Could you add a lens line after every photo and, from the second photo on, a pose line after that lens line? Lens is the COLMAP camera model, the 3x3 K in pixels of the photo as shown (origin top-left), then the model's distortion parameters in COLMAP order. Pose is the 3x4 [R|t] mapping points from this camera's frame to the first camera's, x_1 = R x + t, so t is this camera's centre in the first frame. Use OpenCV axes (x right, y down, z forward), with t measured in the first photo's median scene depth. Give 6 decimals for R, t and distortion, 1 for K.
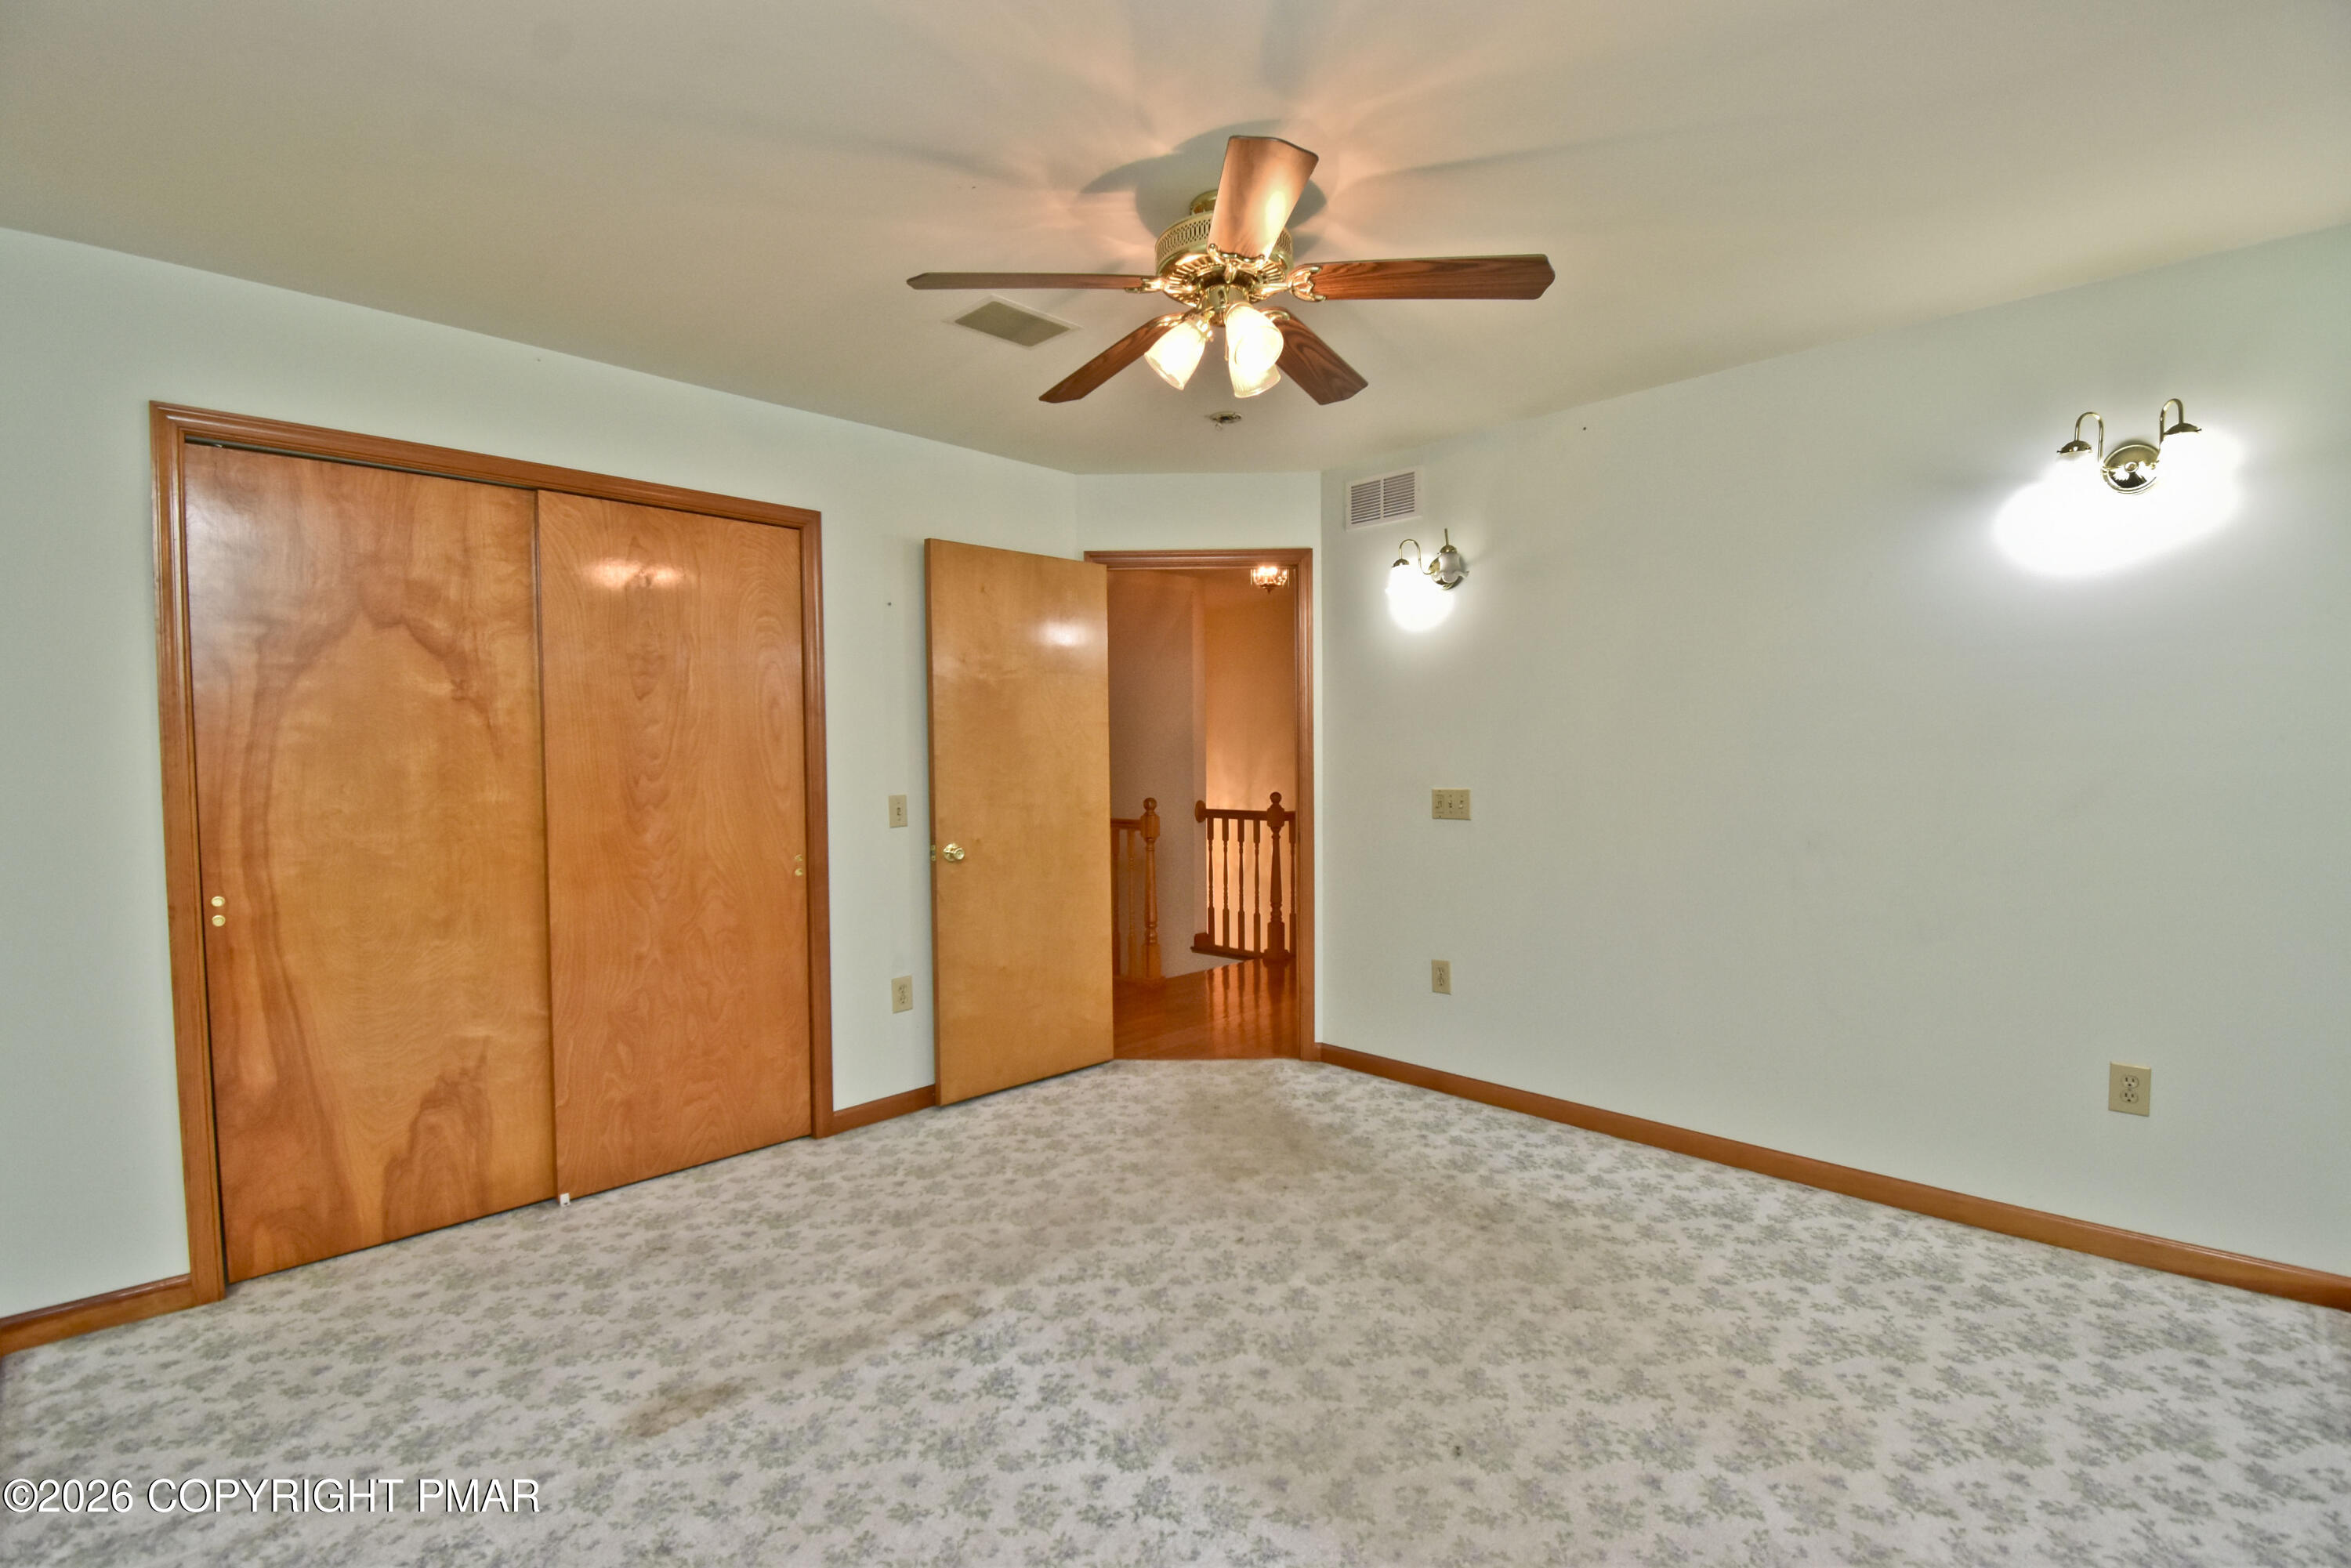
lens RADIAL K [[1038.8, 0, 1154.7], [0, 1038.8, 744.2], [0, 0, 1]] dist [0.016899, -0.025756]
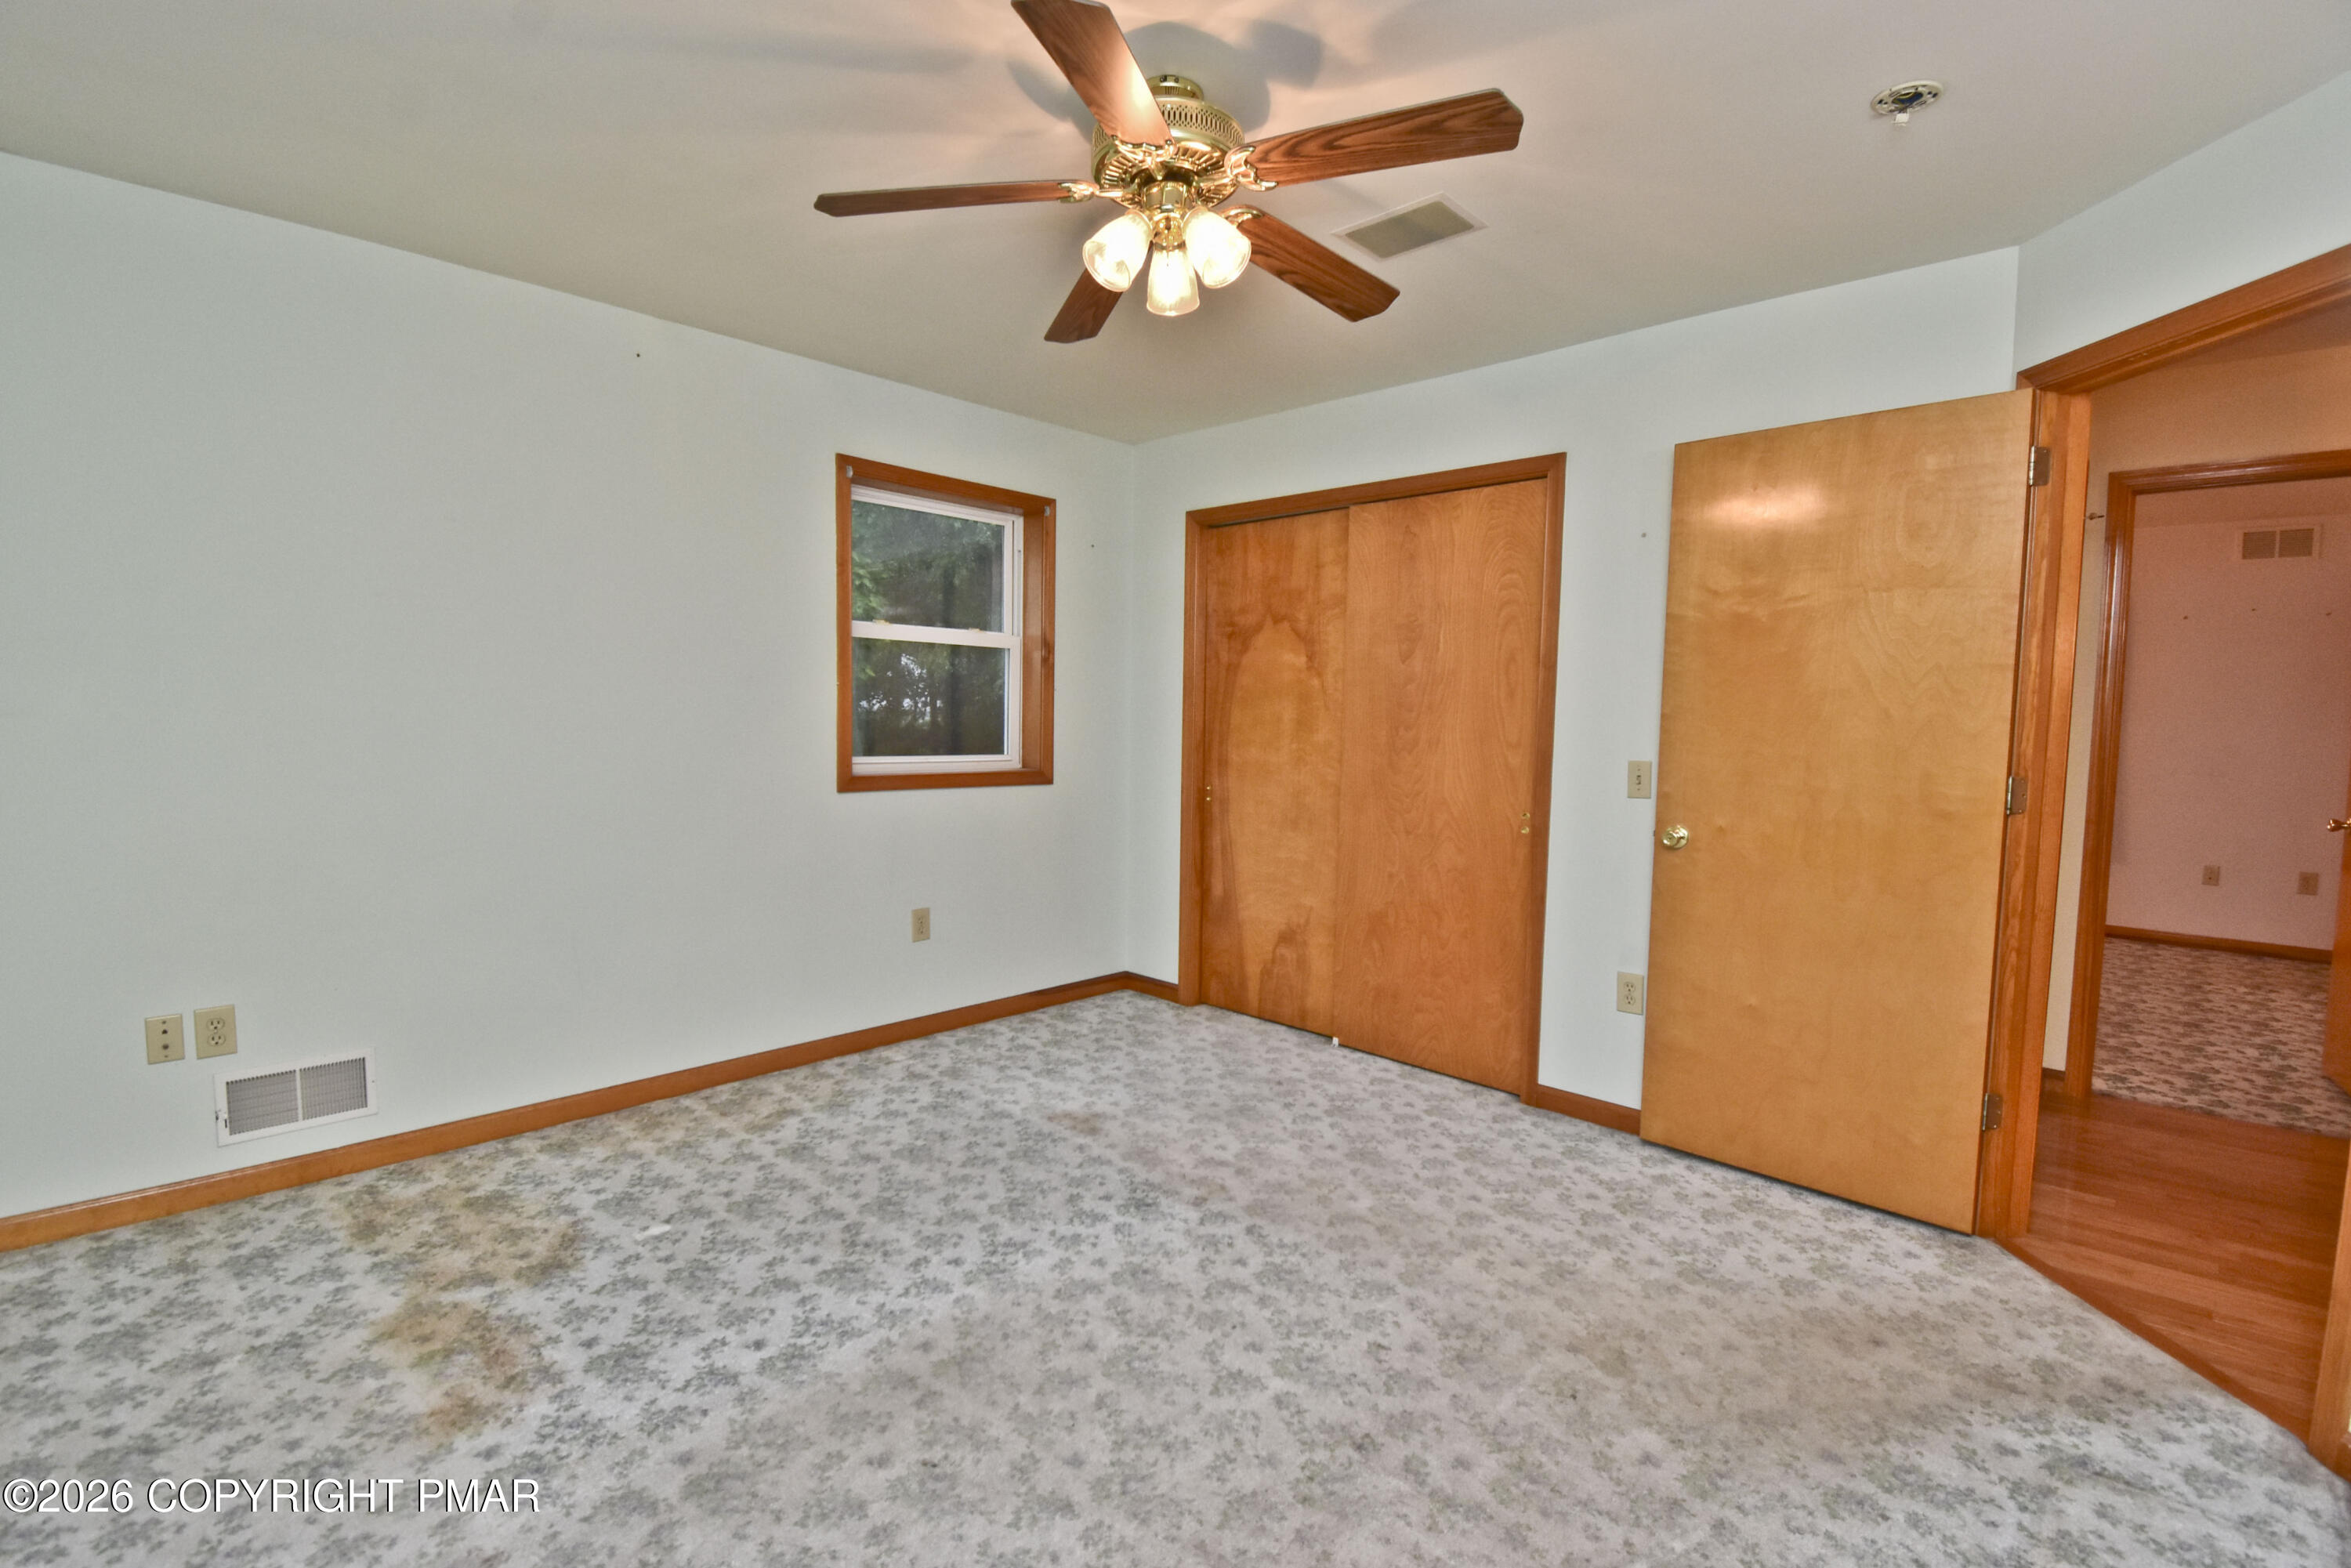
lens RADIAL K [[1038.8, 0, 1154.7], [0, 1038.8, 744.2], [0, 0, 1]] dist [0.016899, -0.025756]
pose [[0.026891, 0.041474, -0.998778, 0.689751], [-0.006474, 0.999125, 0.041314, 0.003420], [0.999617, 0.005355, 0.027136, 0.680873]]
